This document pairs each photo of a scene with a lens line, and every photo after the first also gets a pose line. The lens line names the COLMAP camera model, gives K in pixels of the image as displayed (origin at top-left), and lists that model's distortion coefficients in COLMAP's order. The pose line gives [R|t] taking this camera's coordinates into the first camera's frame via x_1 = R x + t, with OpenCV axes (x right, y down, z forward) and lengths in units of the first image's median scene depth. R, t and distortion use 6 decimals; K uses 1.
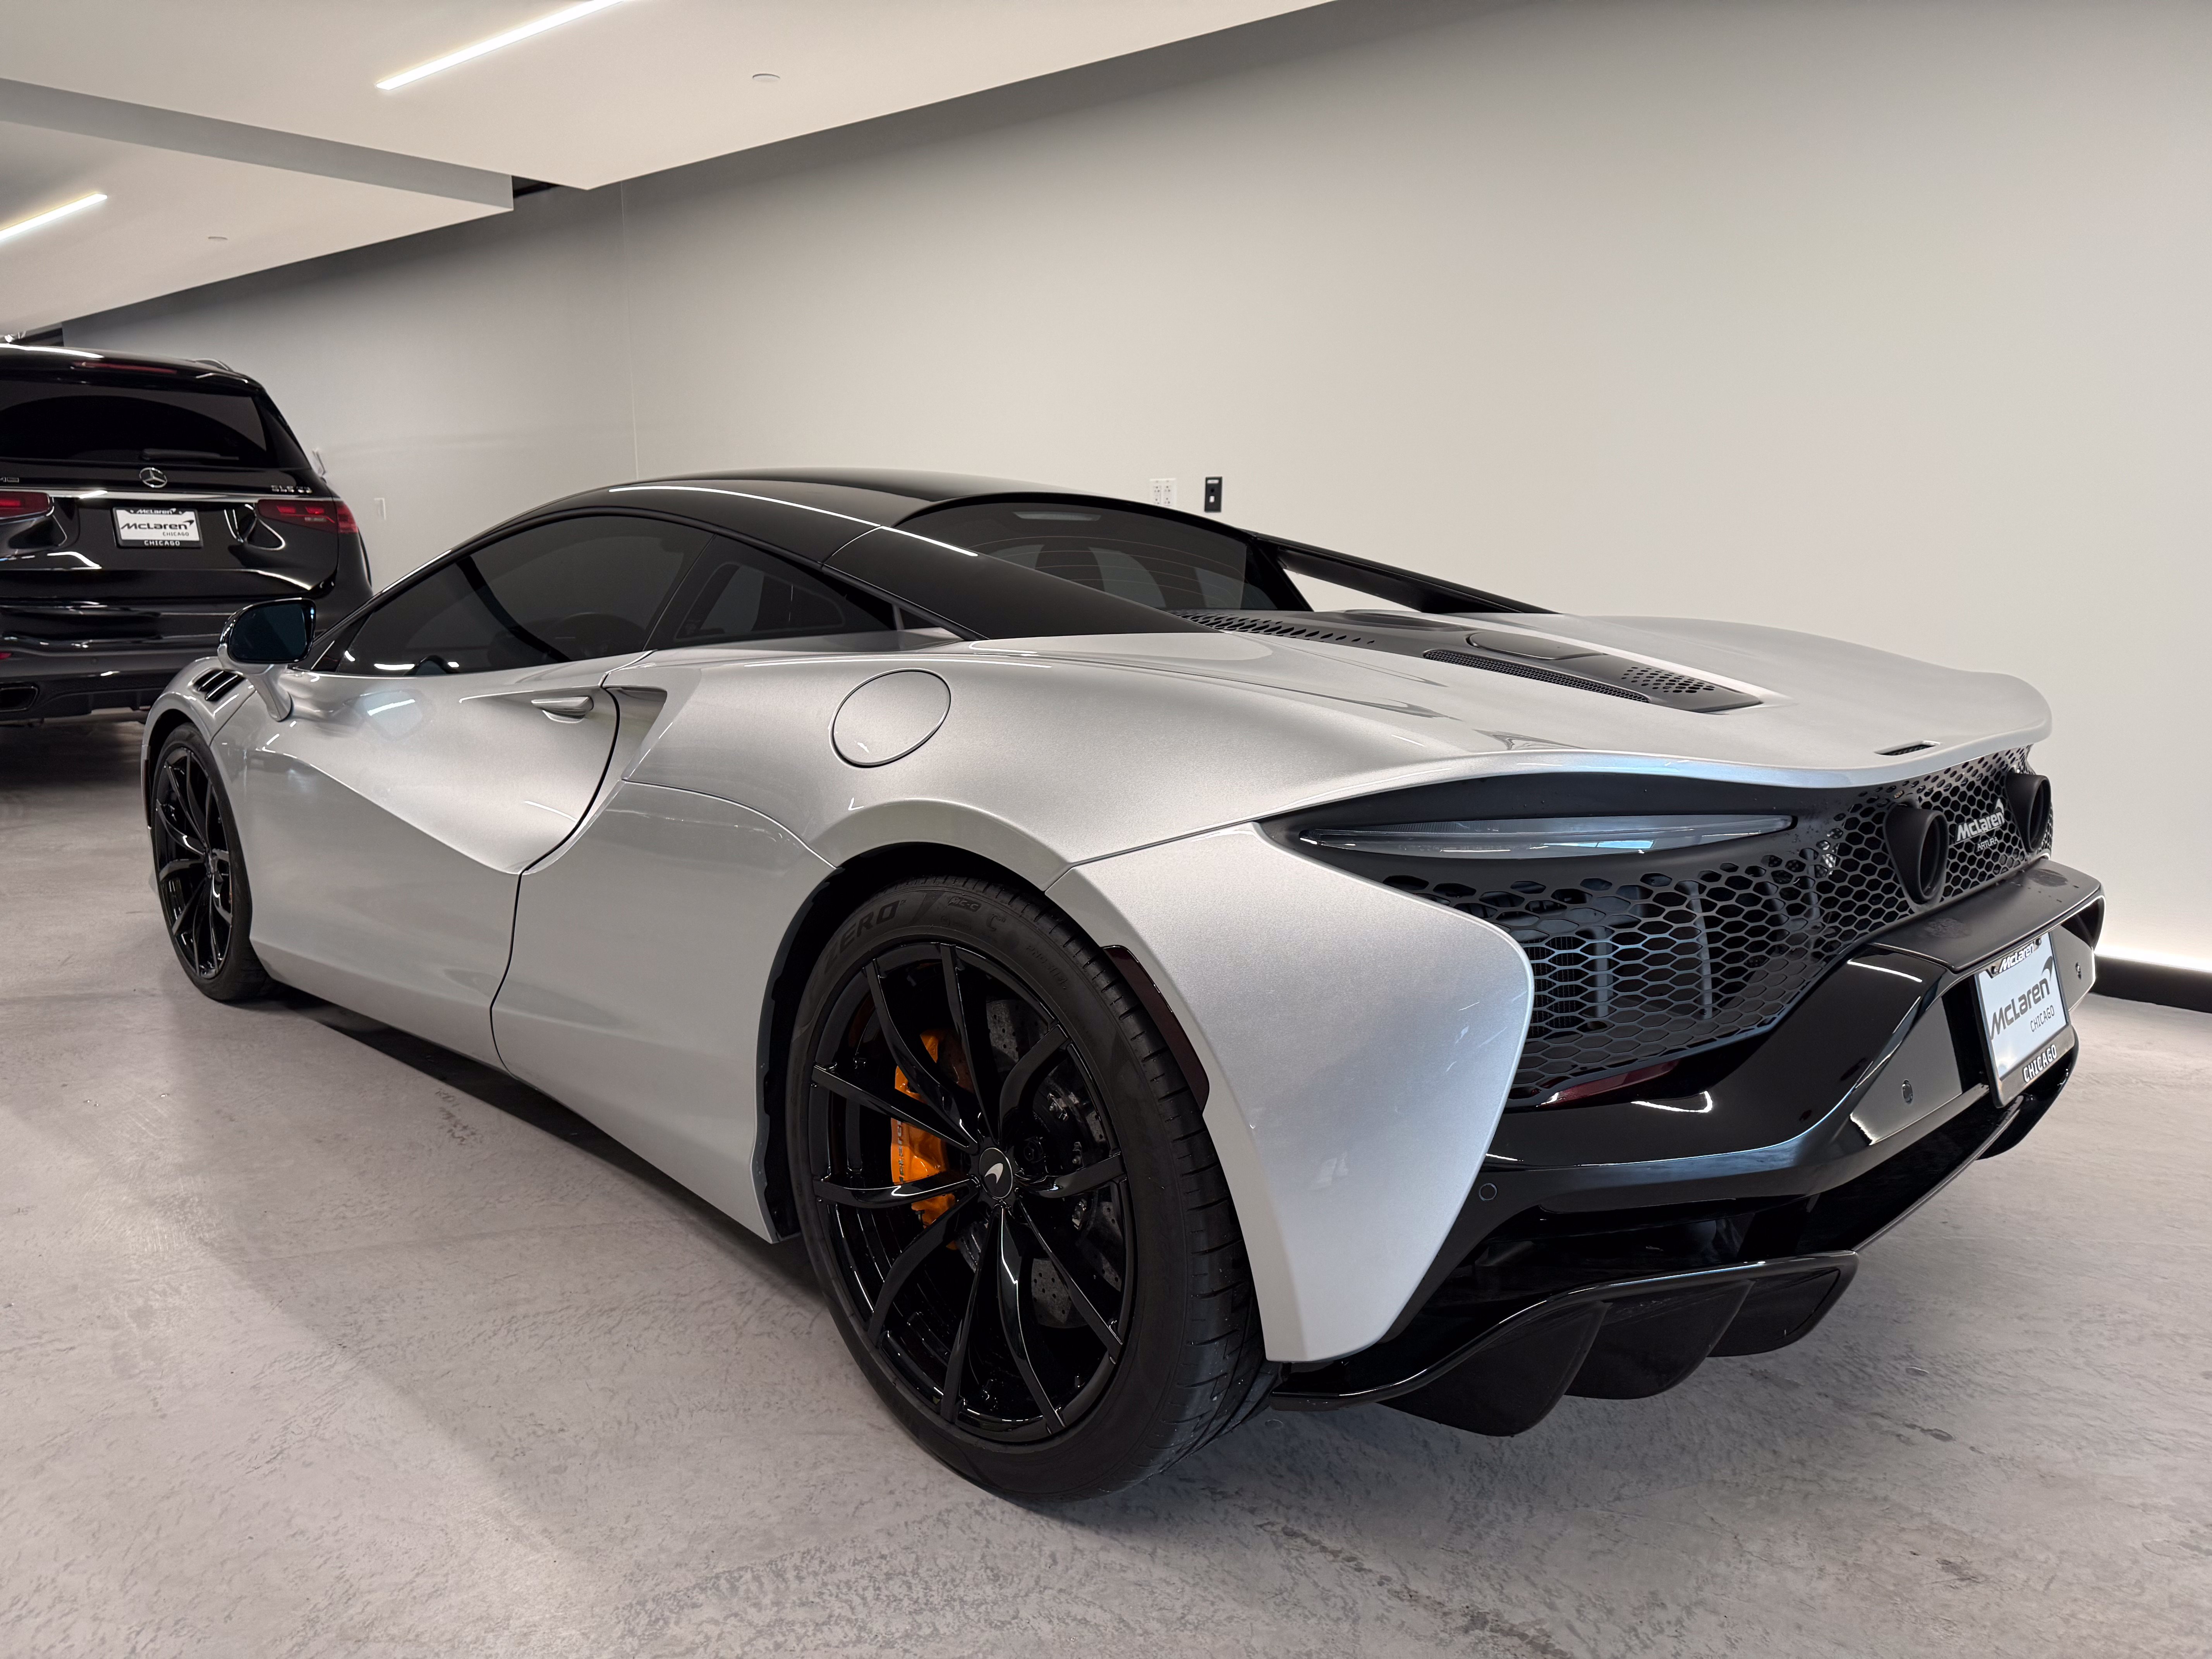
lens RADIAL K [[1550.4, 0, 1096.5], [0, 1550.4, 877.1], [0, 0, 1]] dist [0.039459, -0.047455]
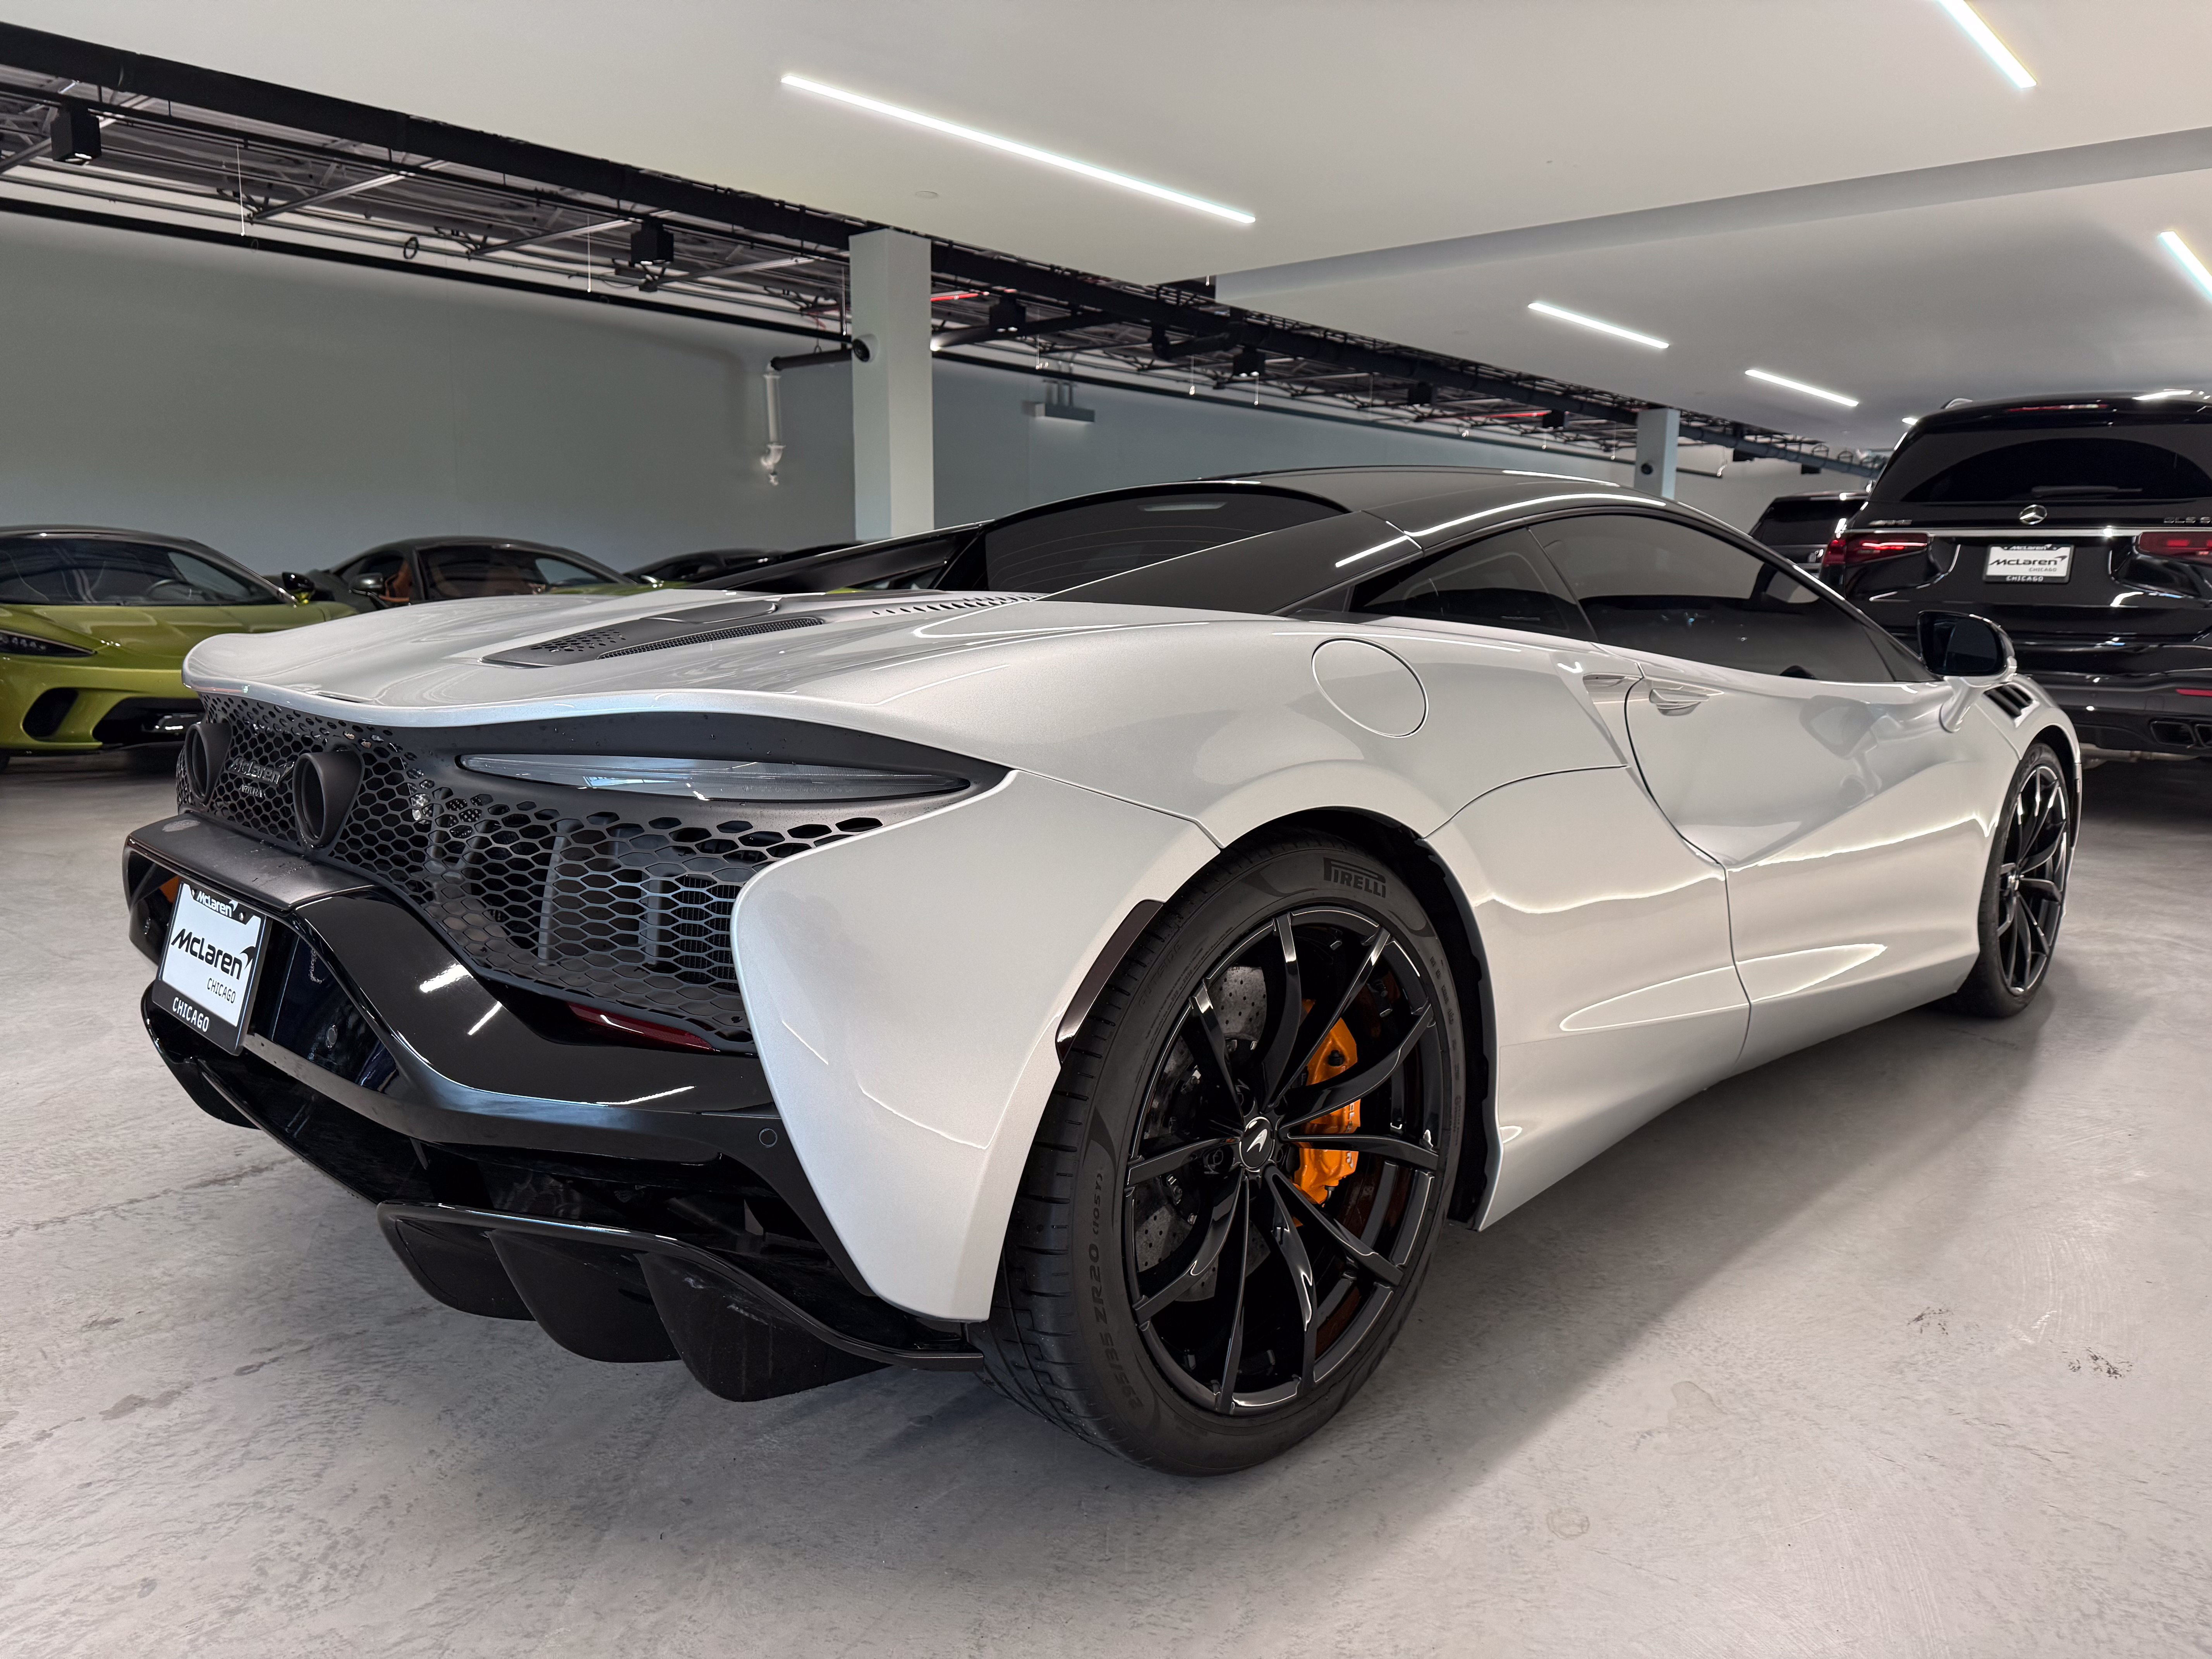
lens RADIAL K [[1550.4, 0, 1096.5], [0, 1550.4, 877.1], [0, 0, 1]] dist [0.039459, -0.047455]
pose [[-0.015530, 0.180749, -0.983407, 1.516531], [-0.223976, 0.957903, 0.179598, -0.260980], [0.974471, 0.223049, 0.025607, 1.485079]]
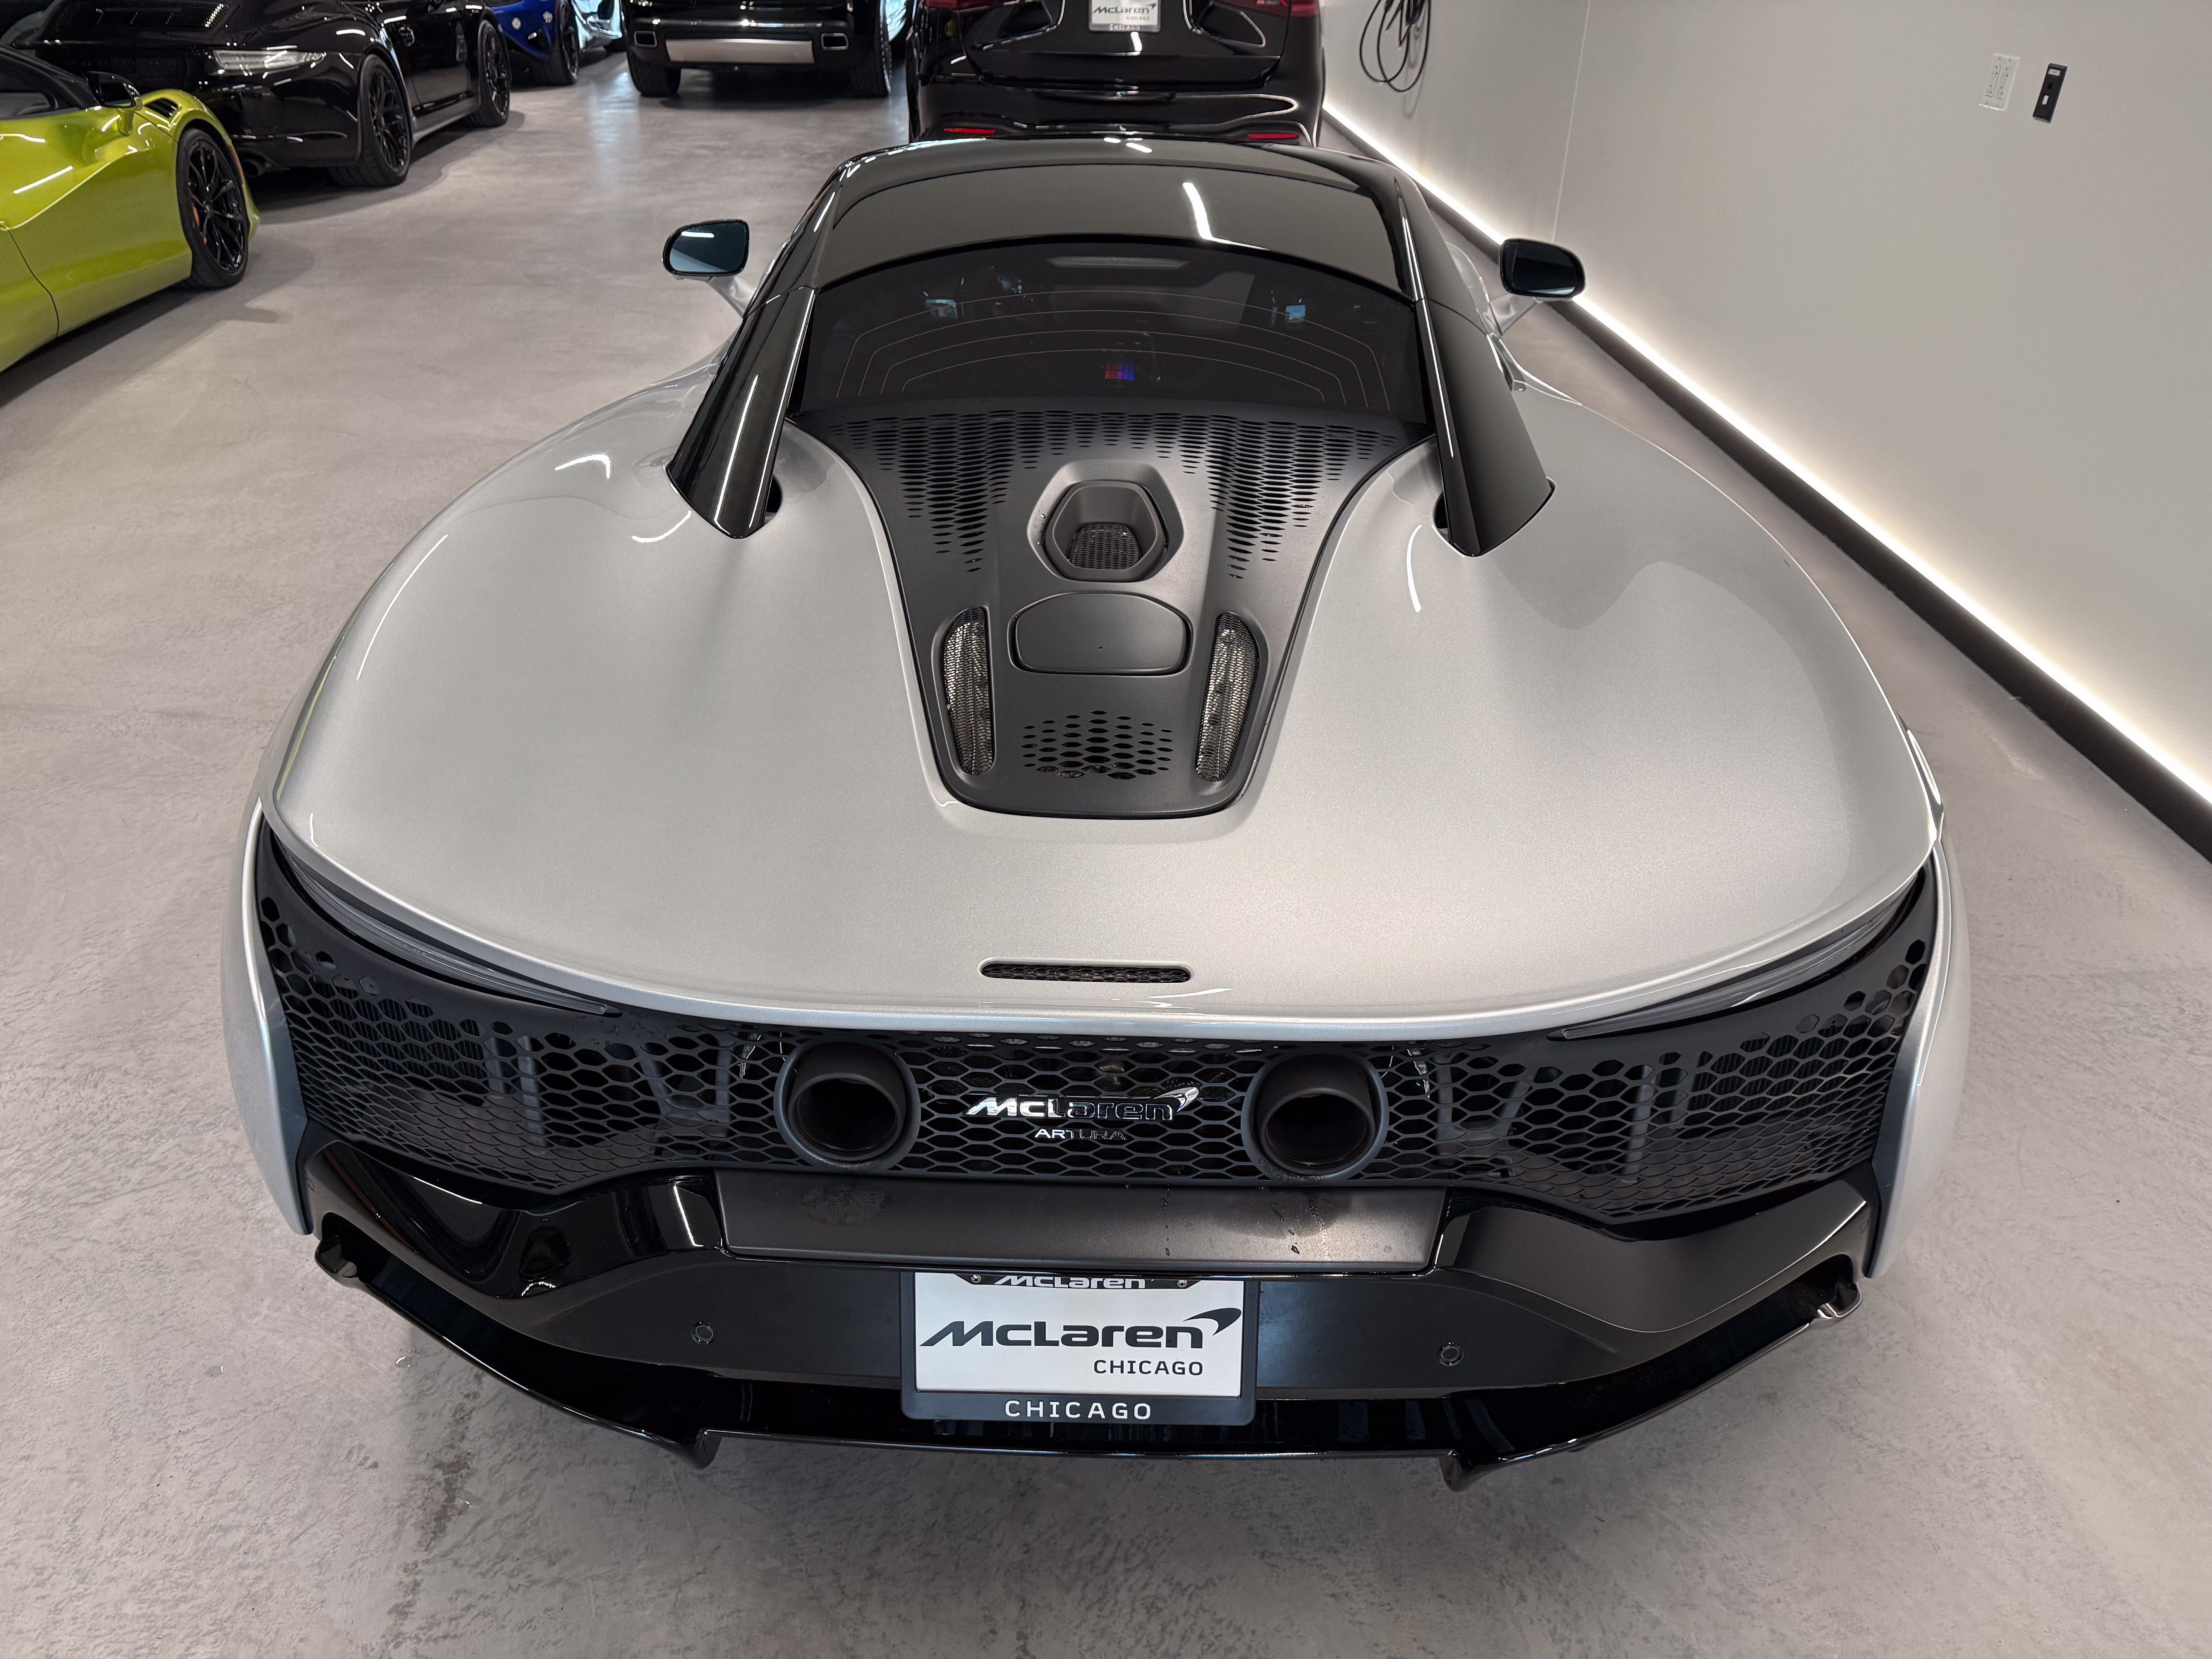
lens RADIAL K [[1550.4, 0, 1096.5], [0, 1550.4, 877.1], [0, 0, 1]] dist [0.039459, -0.047455]
pose [[0.685756, 0.405642, -0.604313, 0.950126], [-0.168078, 0.896109, 0.410779, -0.422312], [0.708159, -0.180122, 0.682691, 0.524650]]
